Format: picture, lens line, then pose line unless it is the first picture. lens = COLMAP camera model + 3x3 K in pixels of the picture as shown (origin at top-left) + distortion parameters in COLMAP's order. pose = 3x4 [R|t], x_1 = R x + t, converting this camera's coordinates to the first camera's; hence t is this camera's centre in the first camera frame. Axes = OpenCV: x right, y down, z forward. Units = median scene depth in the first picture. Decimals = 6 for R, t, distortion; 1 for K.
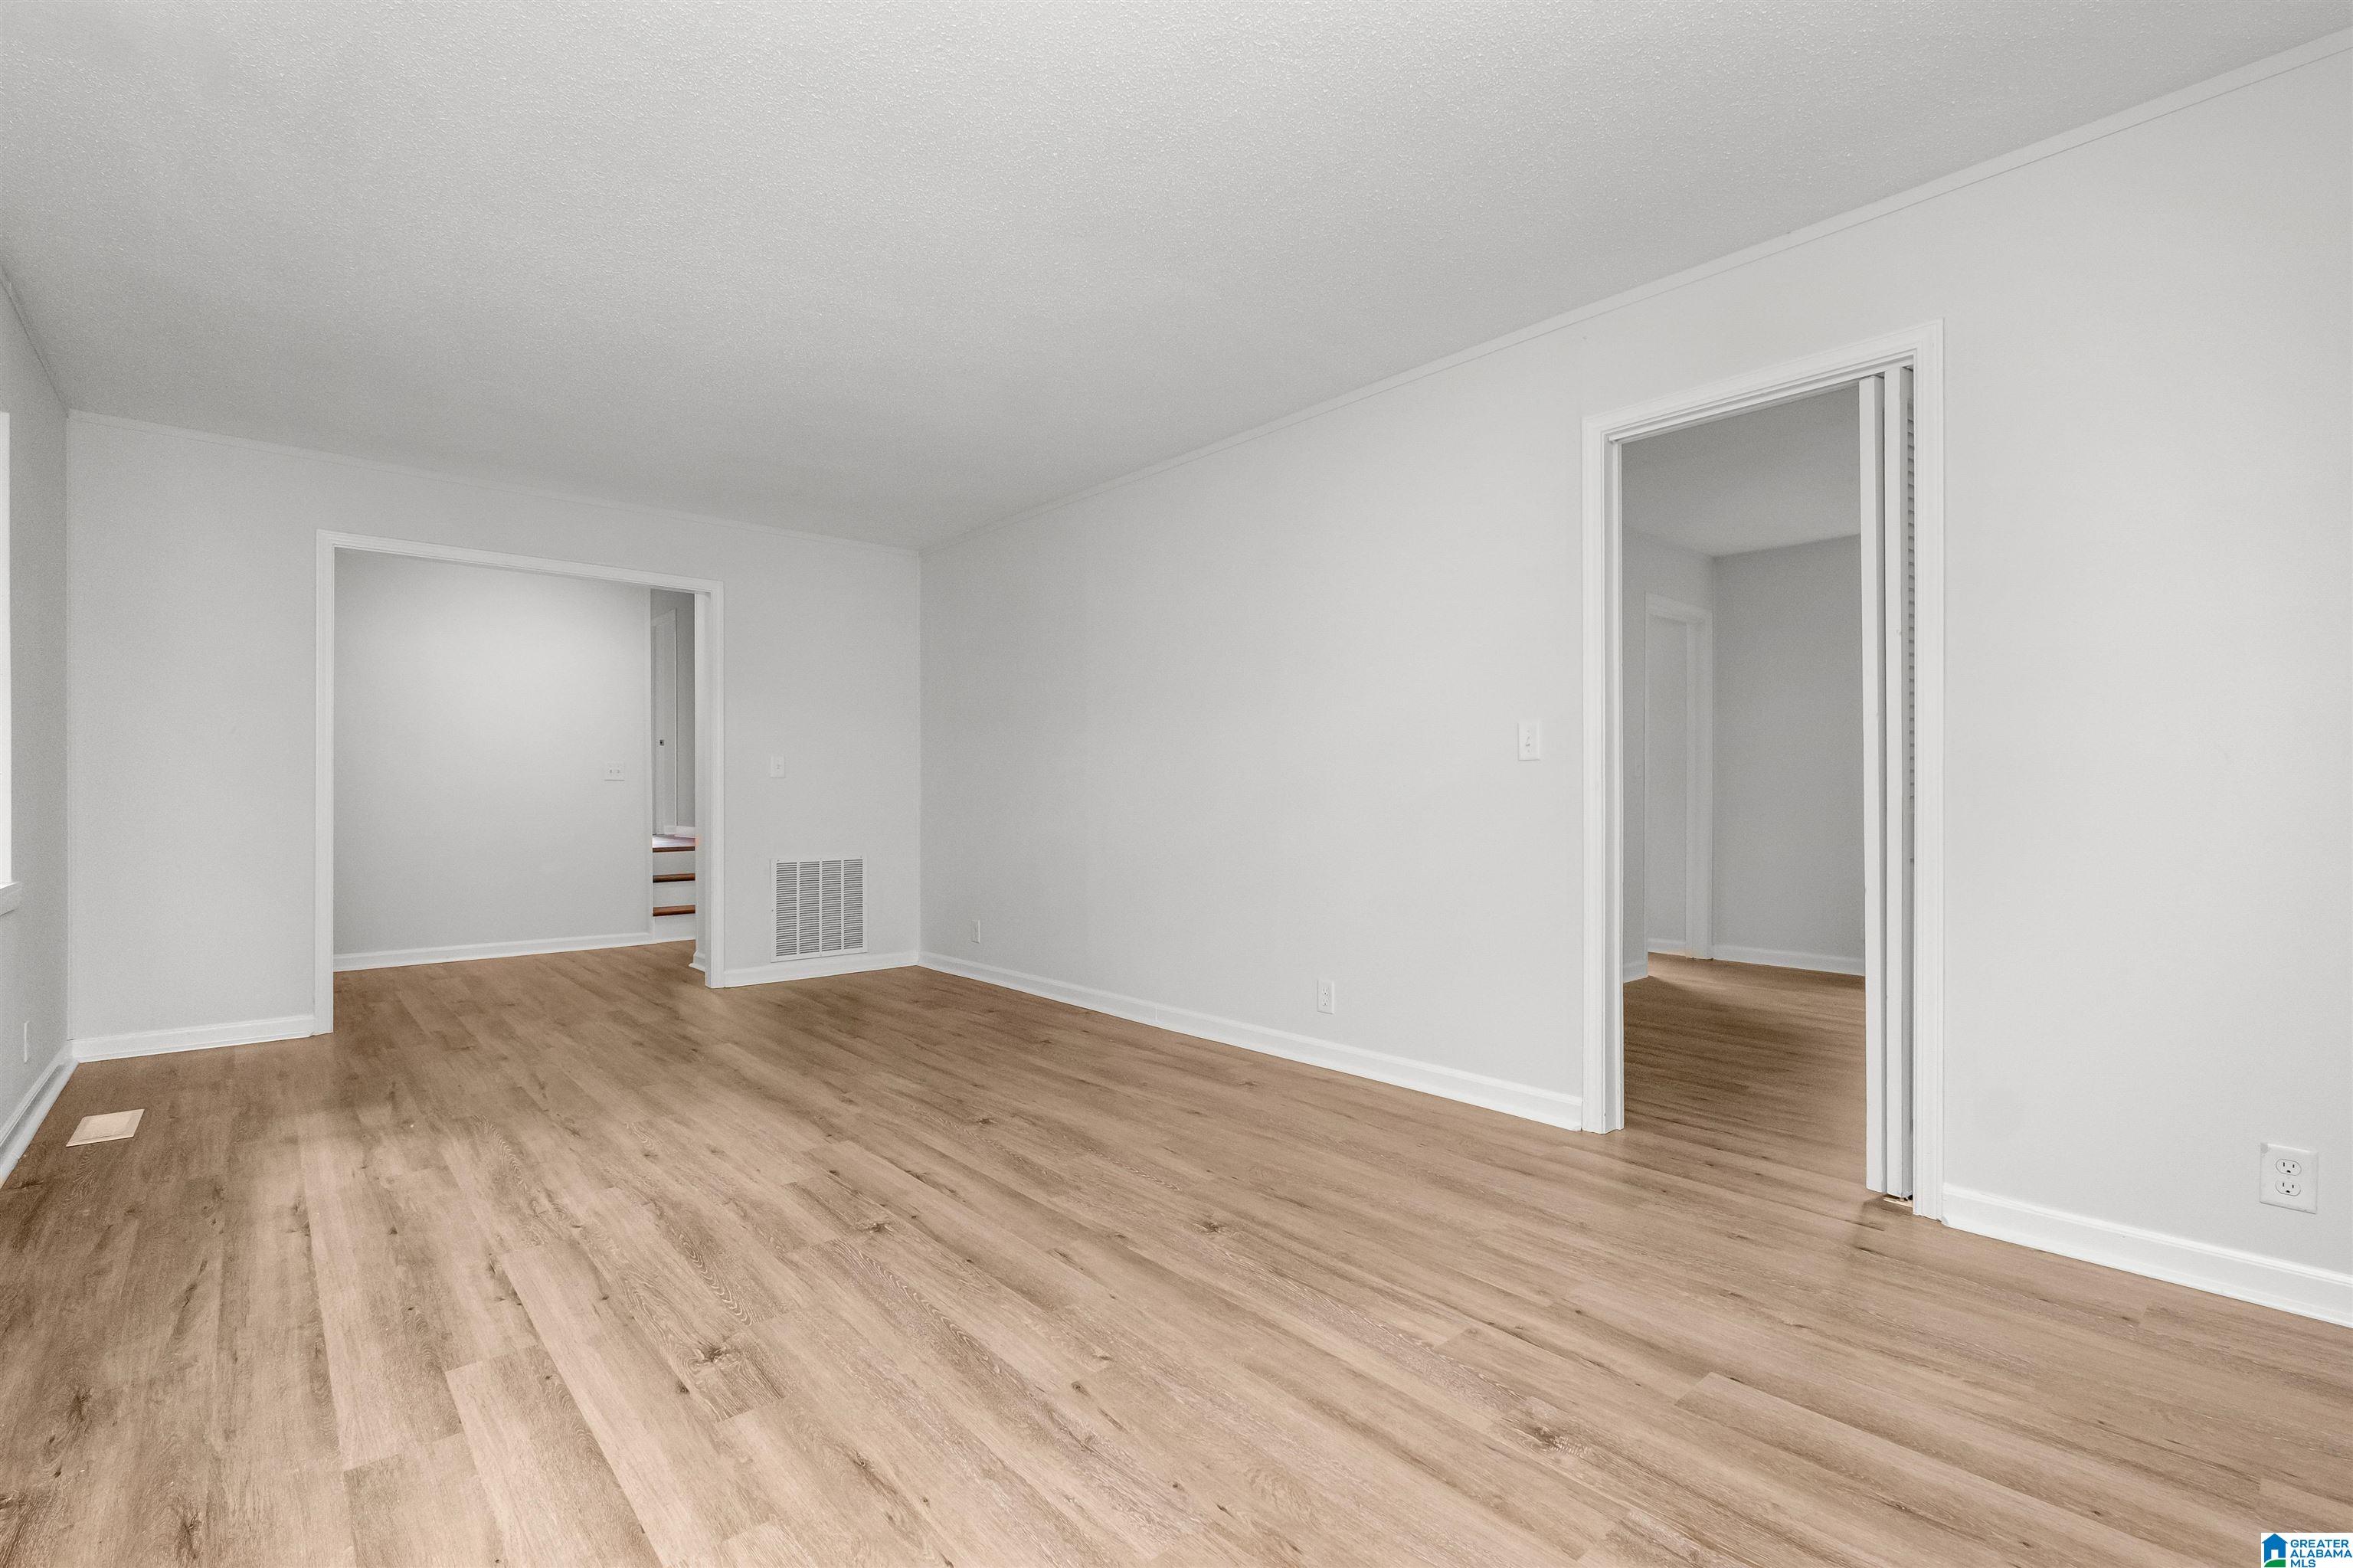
lens RADIAL K [[1060.6, 0, 1160.7], [0, 1060.6, 789.2], [0, 0, 1]] dist [-0.002763, -0.000190]
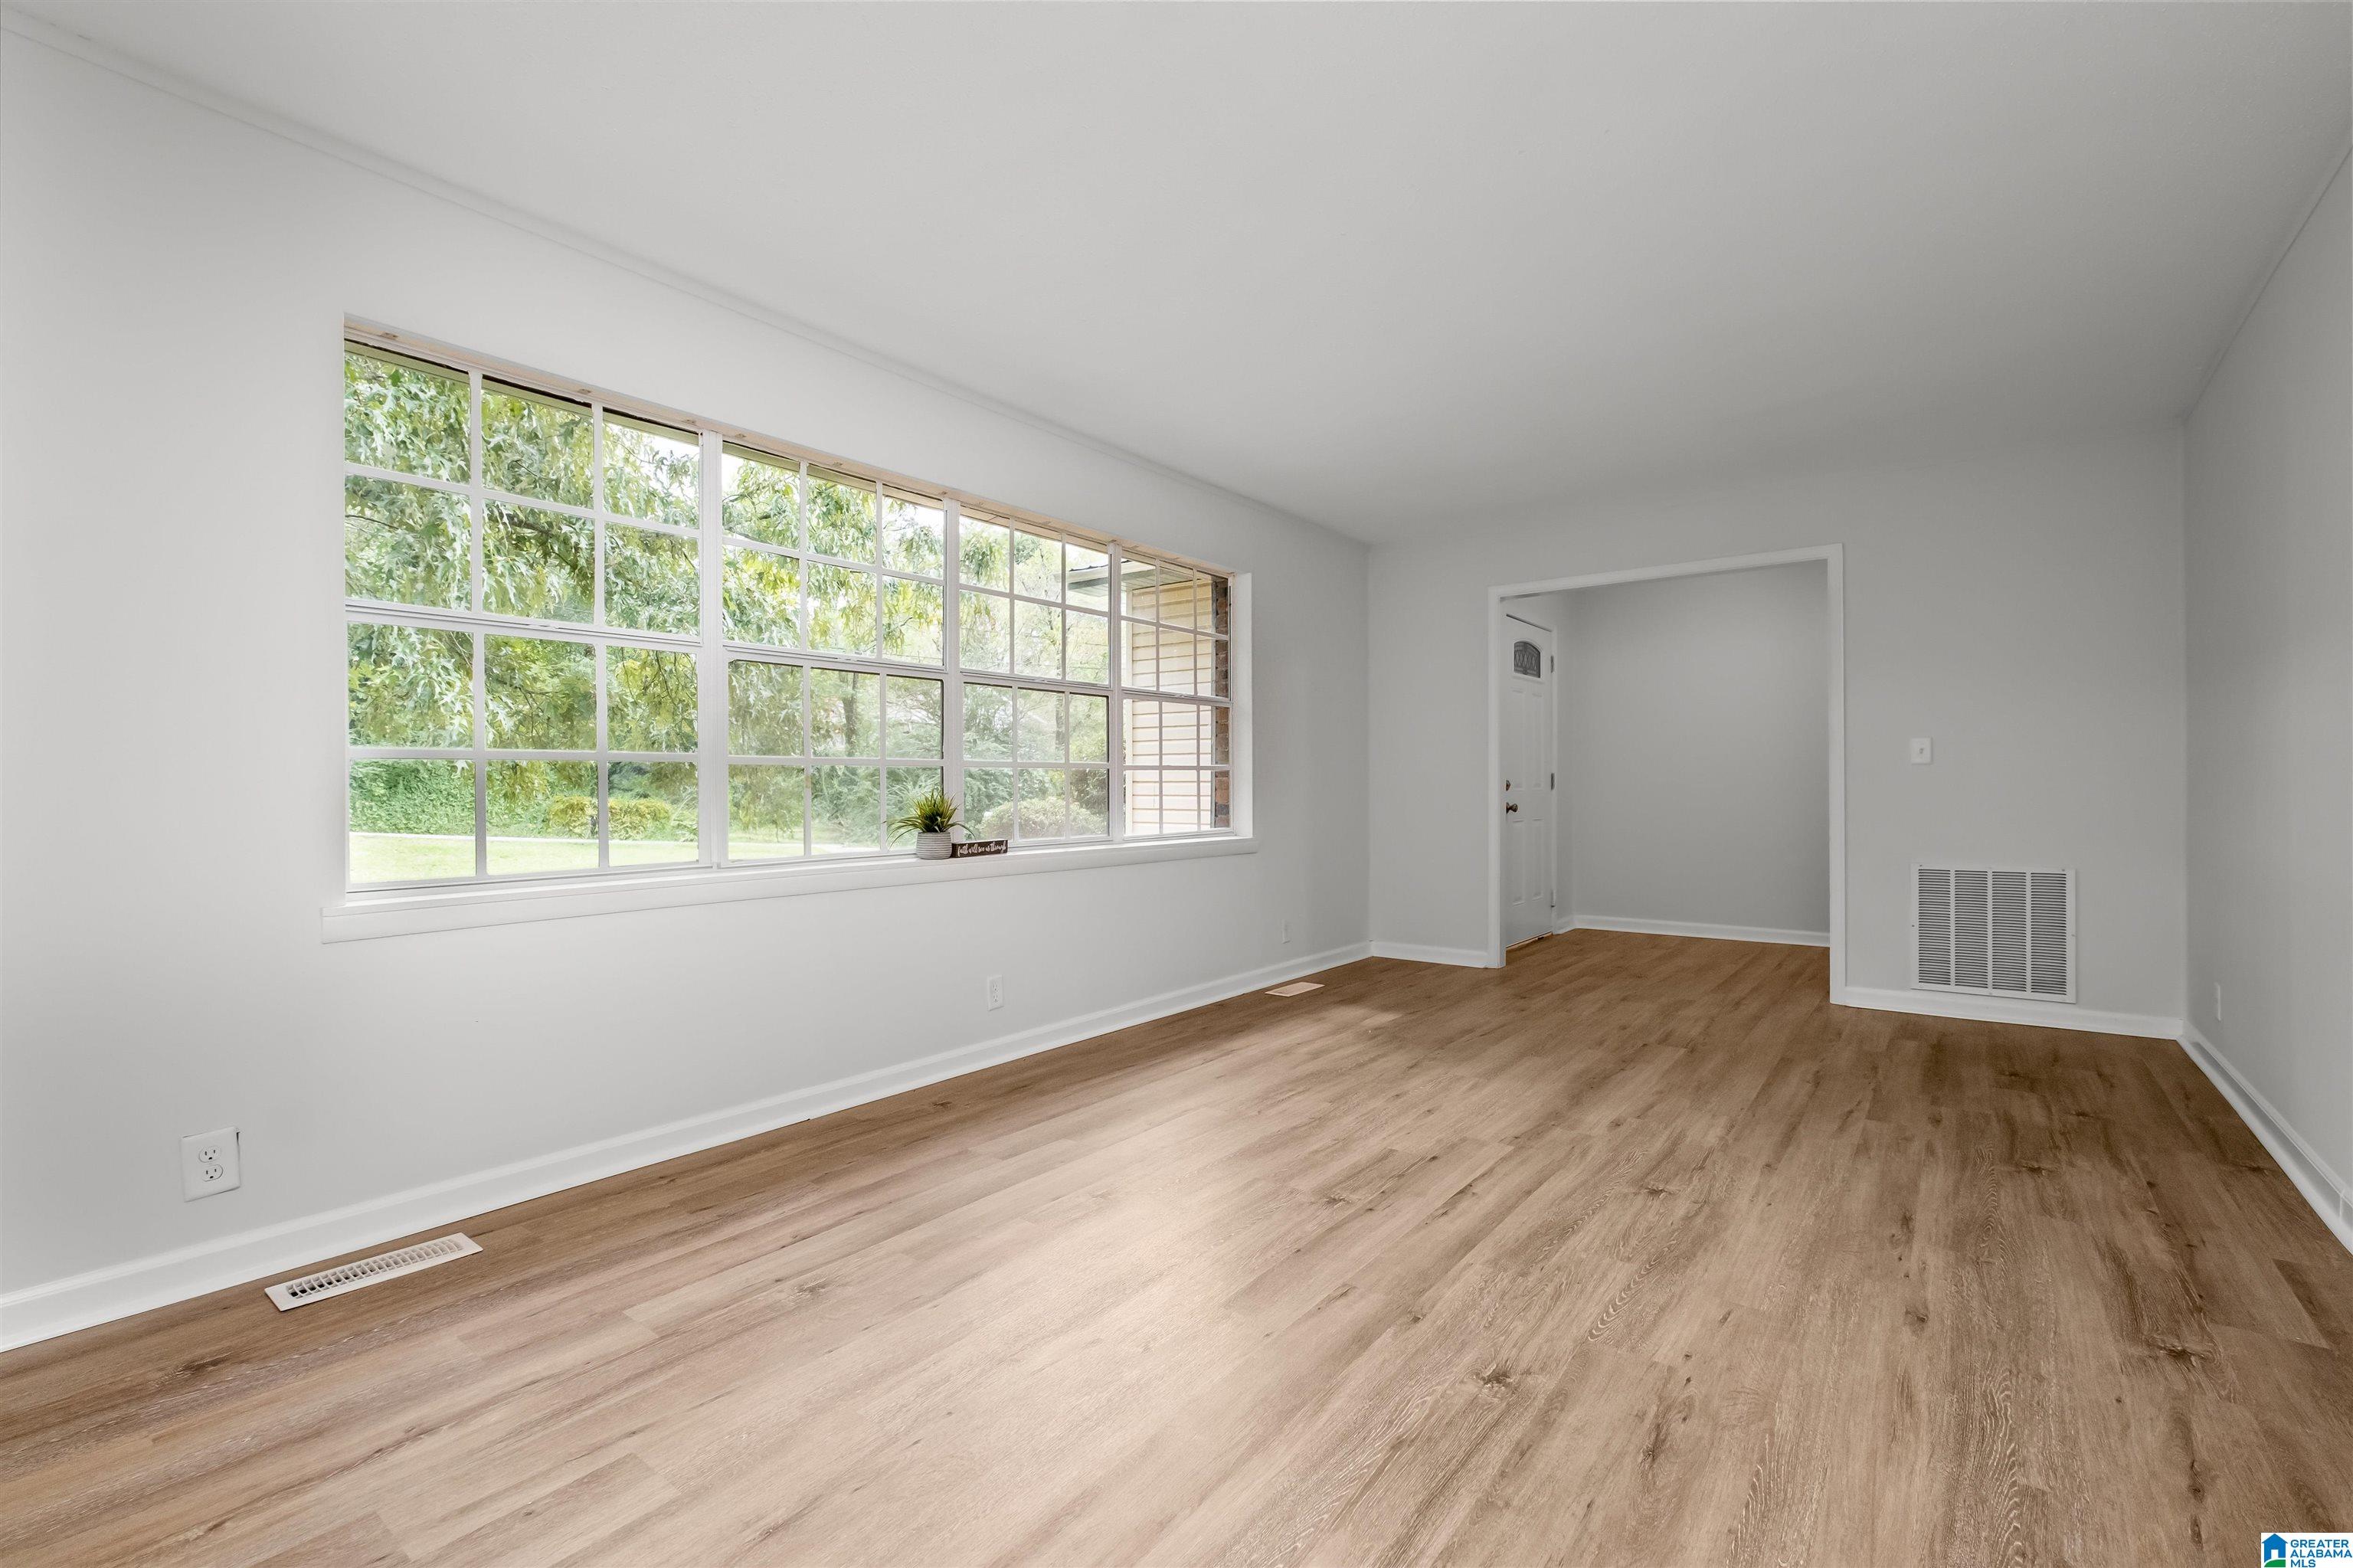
lens RADIAL K [[1025.2, 0, 1167.8], [0, 1025.2, 785.7], [0, 0, 1]] dist [-0.002756, 0.000231]
pose [[0.194352, -0.002374, -0.980929, 0.587834], [0.010249, 0.999947, -0.000389, -0.000508], [0.980878, -0.009978, 0.194366, 0.536925]]
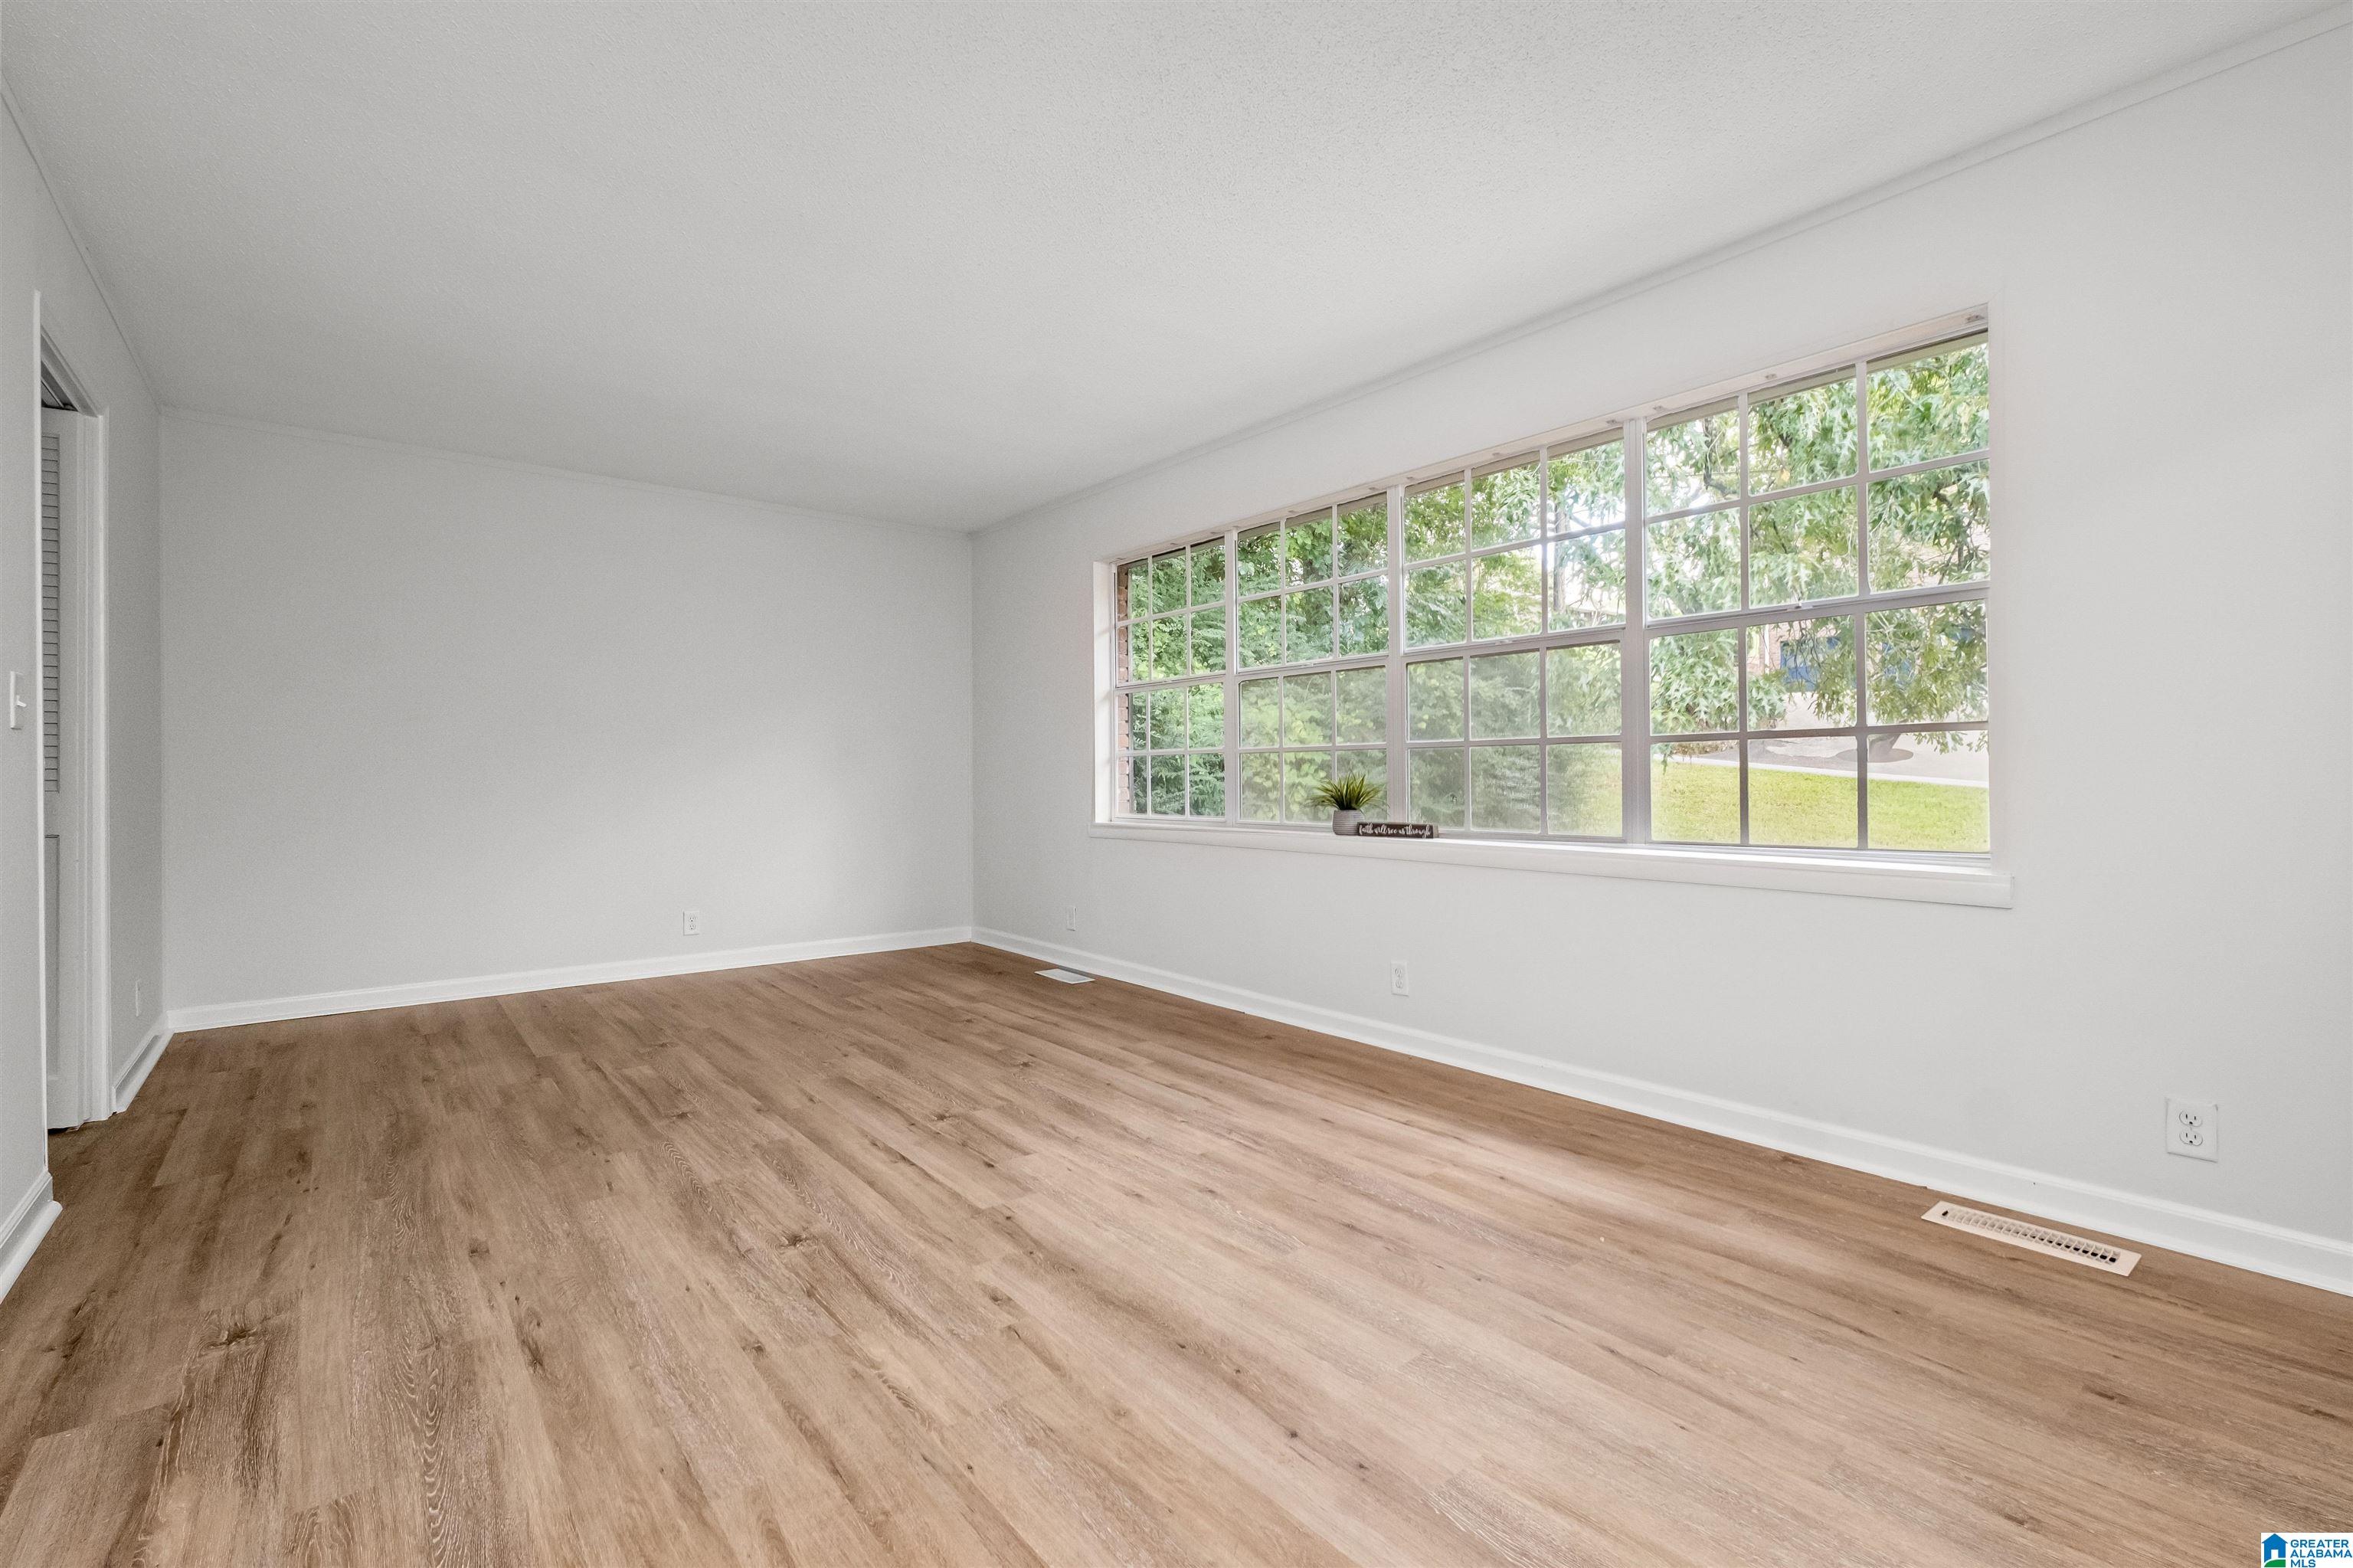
lens RADIAL K [[1025.2, 0, 1167.8], [0, 1025.2, 785.7], [0, 0, 1]] dist [-0.002756, 0.000231]
pose [[-0.999477, 0.005311, 0.031899, -0.481743], [0.005480, 0.999971, 0.005195, 0.011744], [-0.031870, 0.005367, -0.999478, 1.846860]]
